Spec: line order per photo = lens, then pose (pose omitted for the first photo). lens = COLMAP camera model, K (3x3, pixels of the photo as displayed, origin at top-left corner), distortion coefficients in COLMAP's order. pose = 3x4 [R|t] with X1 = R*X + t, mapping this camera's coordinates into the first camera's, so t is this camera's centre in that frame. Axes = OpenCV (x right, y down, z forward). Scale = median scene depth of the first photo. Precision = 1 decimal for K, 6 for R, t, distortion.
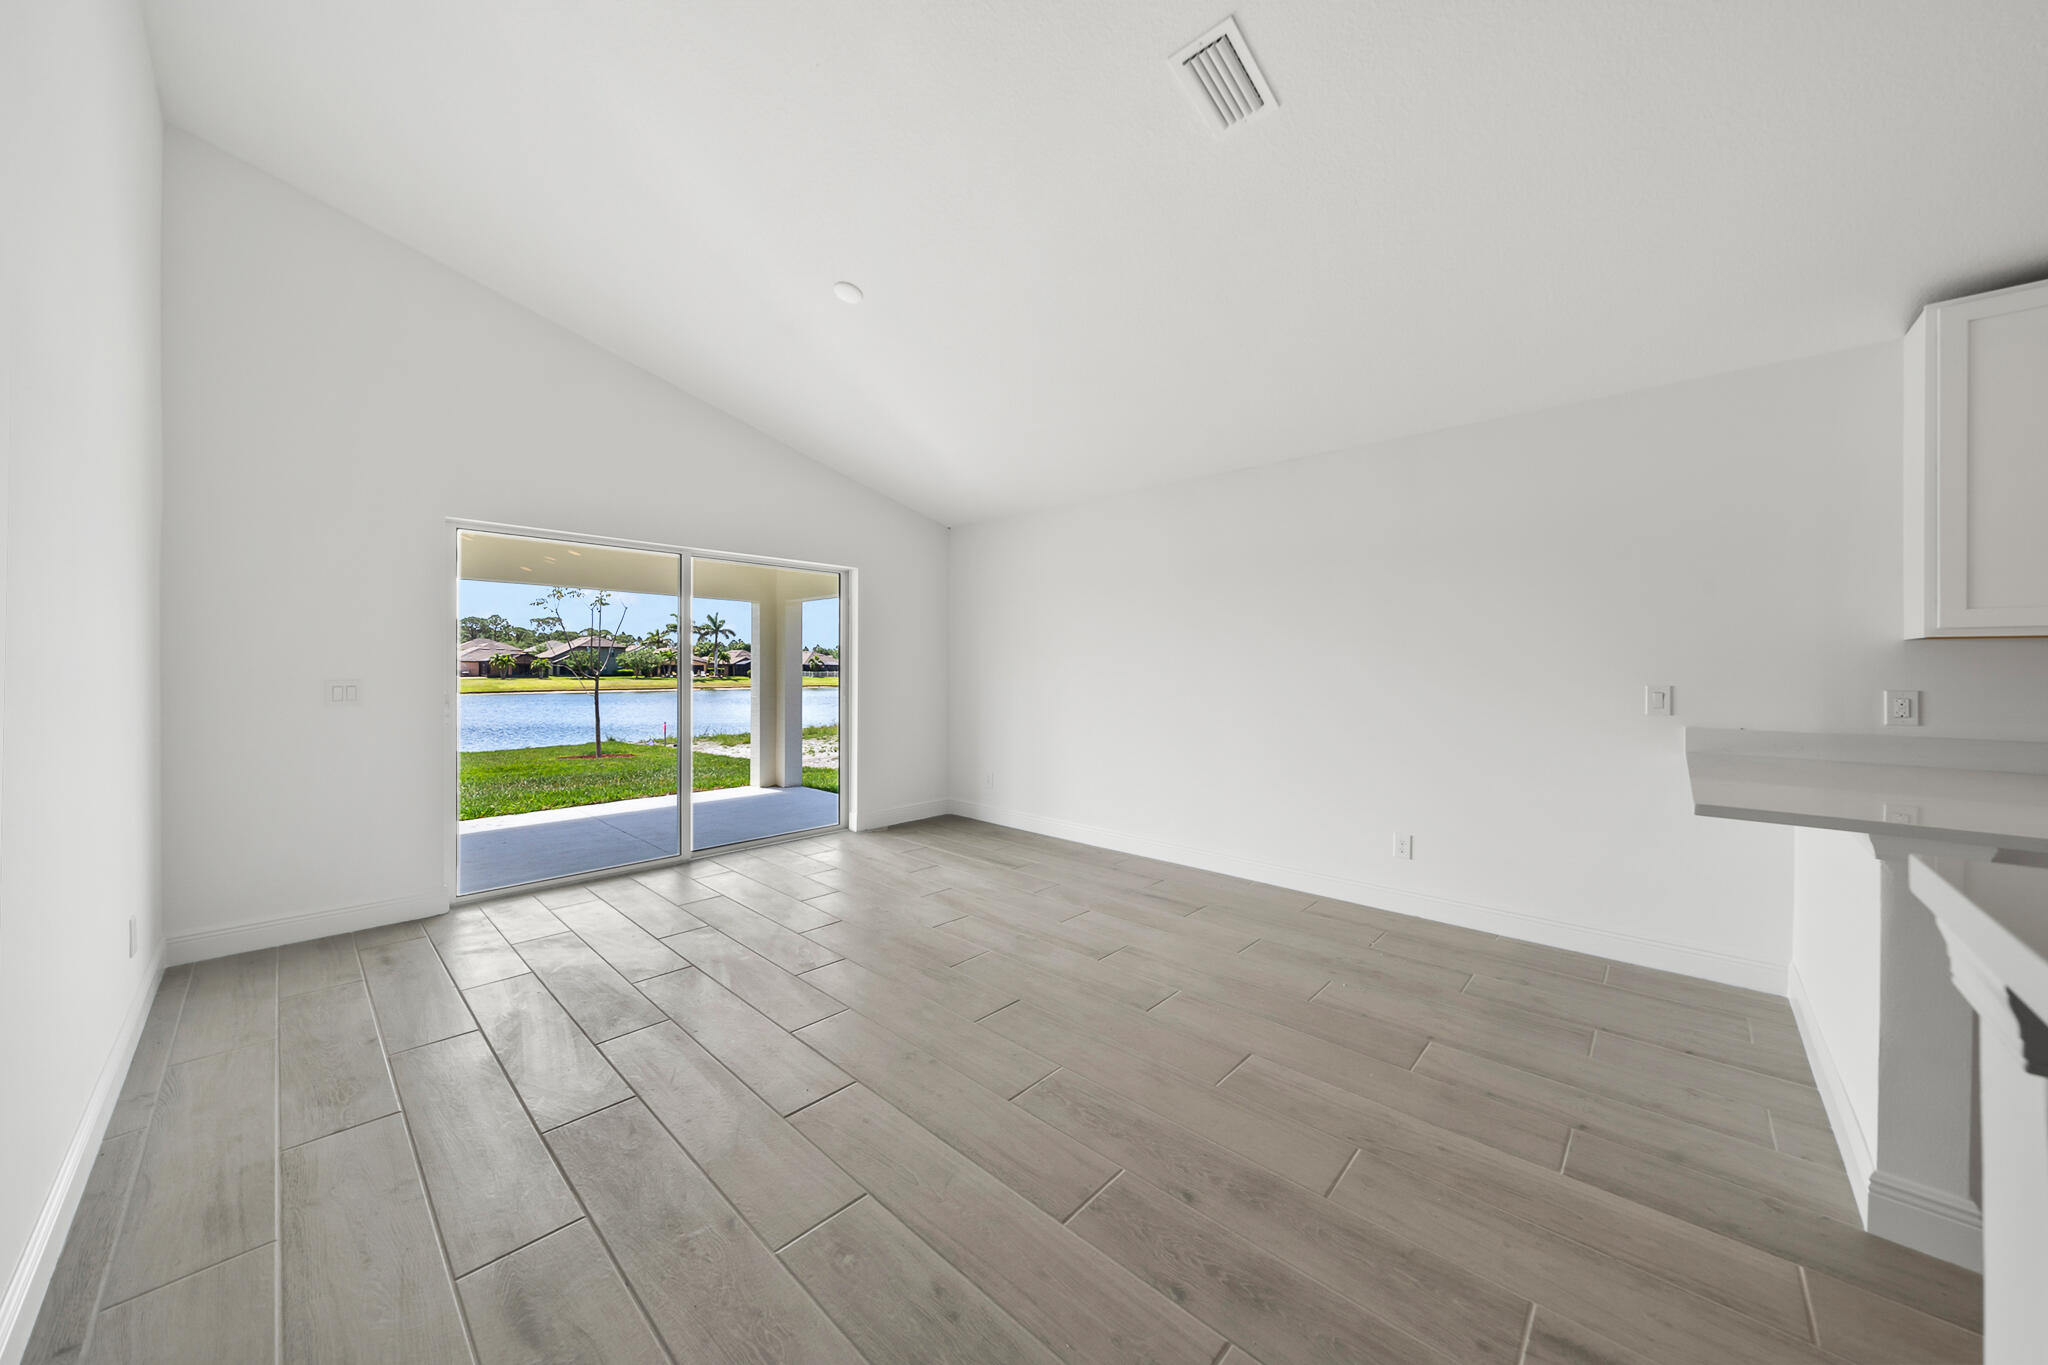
lens RADIAL K [[711.9, 0, 1033.6], [0, 711.9, 672.0], [0, 0, 1]] dist [-0.007642, 0.000271]
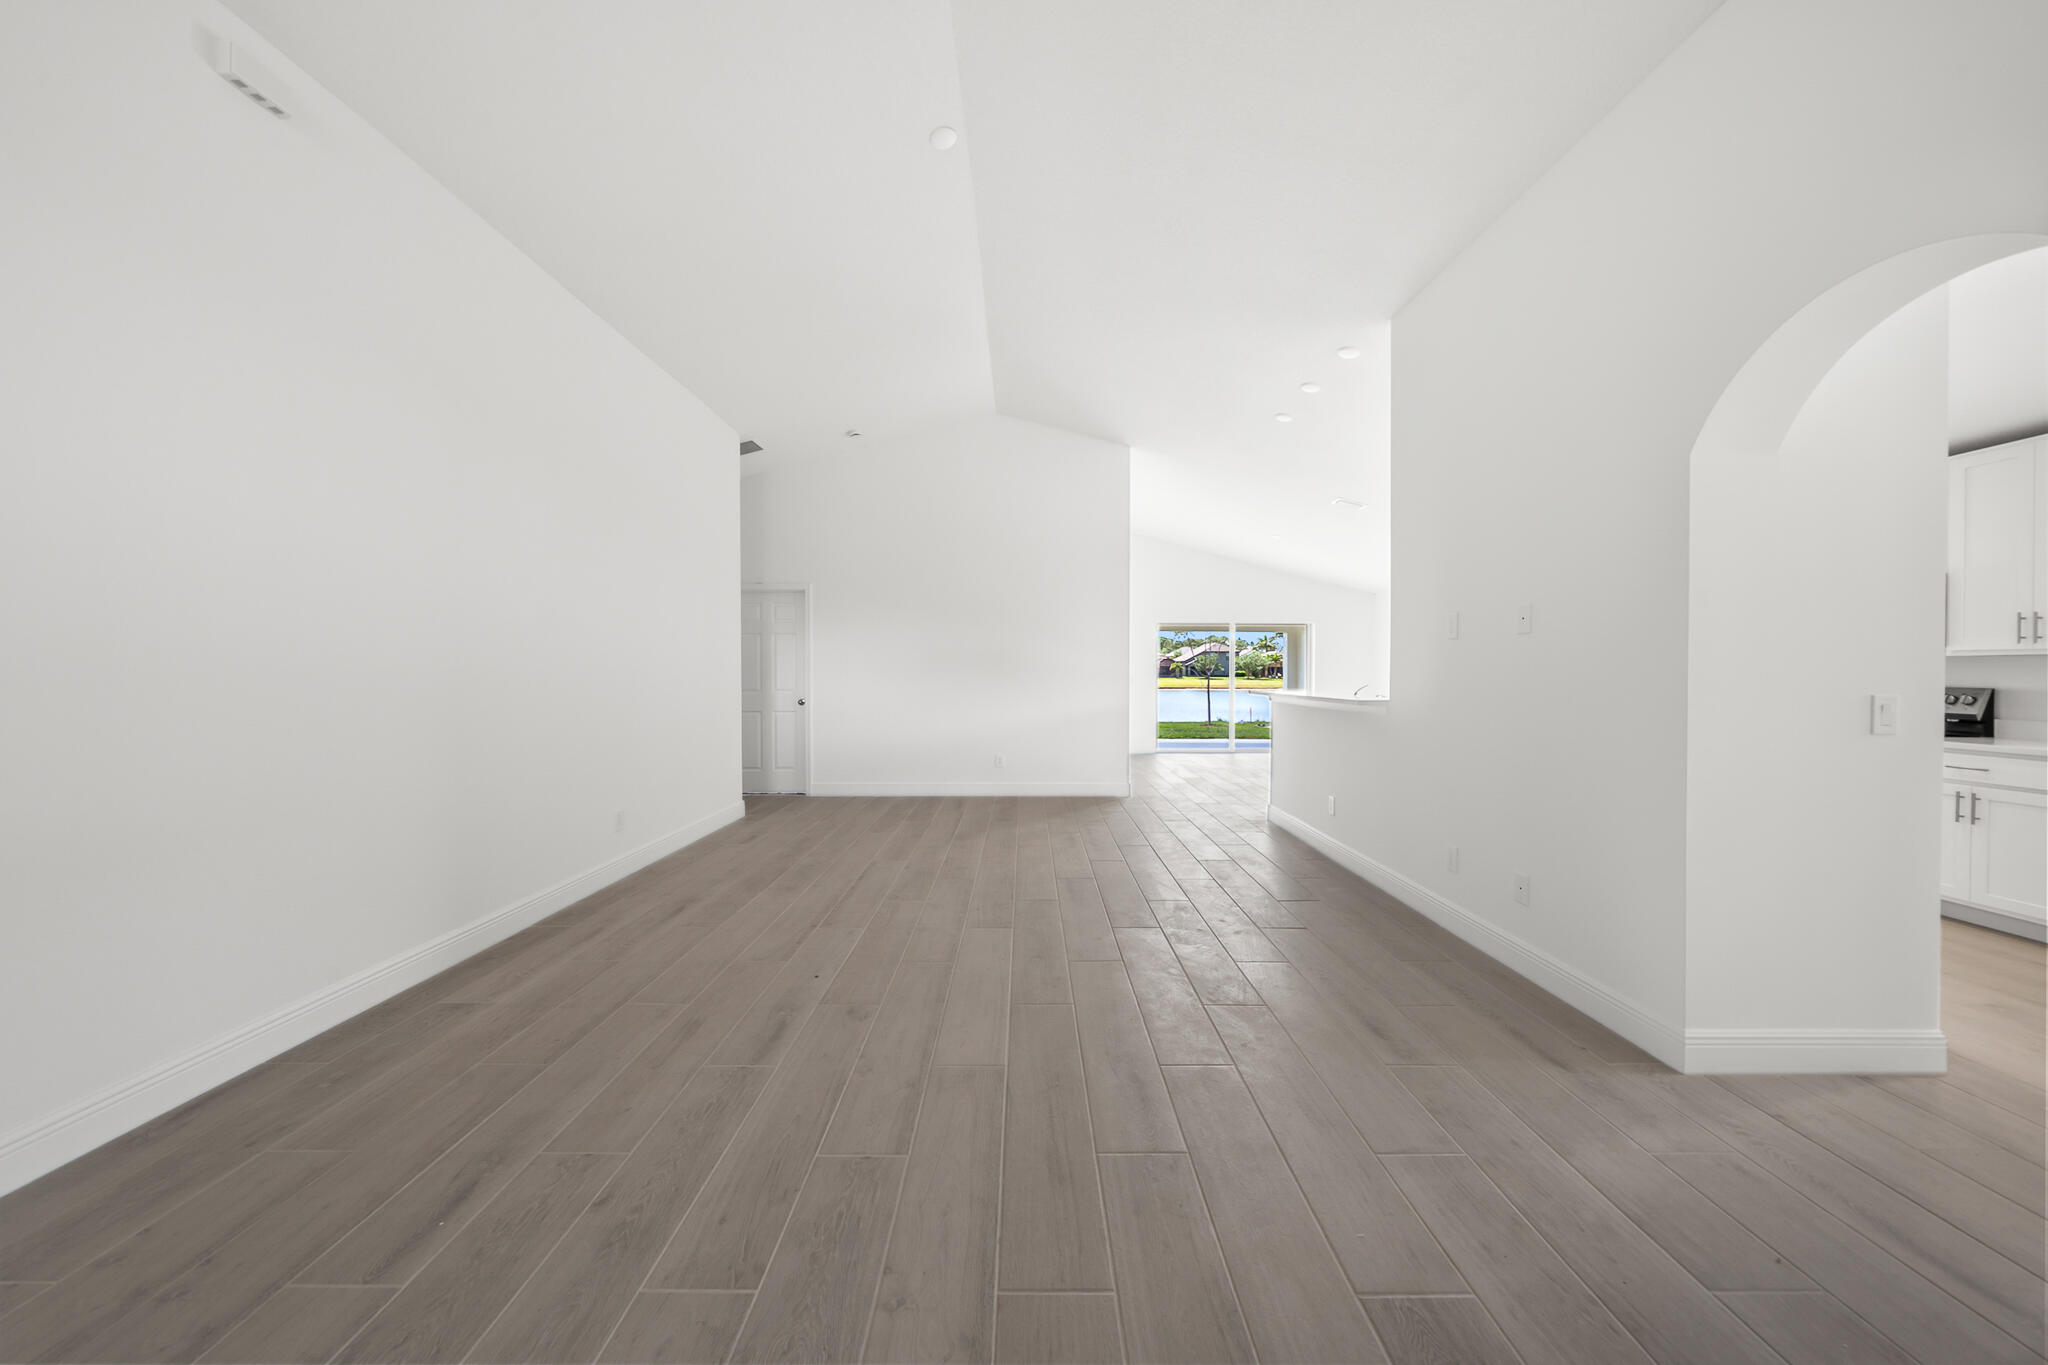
lens RADIAL K [[711.9, 0, 1021.0], [0, 711.9, 681.8], [0, 0, 1]] dist [-0.007642, 0.000271]
pose [[0.680596, 0.013977, -0.732525, 0.405808], [-0.005609, 0.999888, 0.013868, 0.000891], [0.732637, -0.005330, 0.680598, -0.601803]]
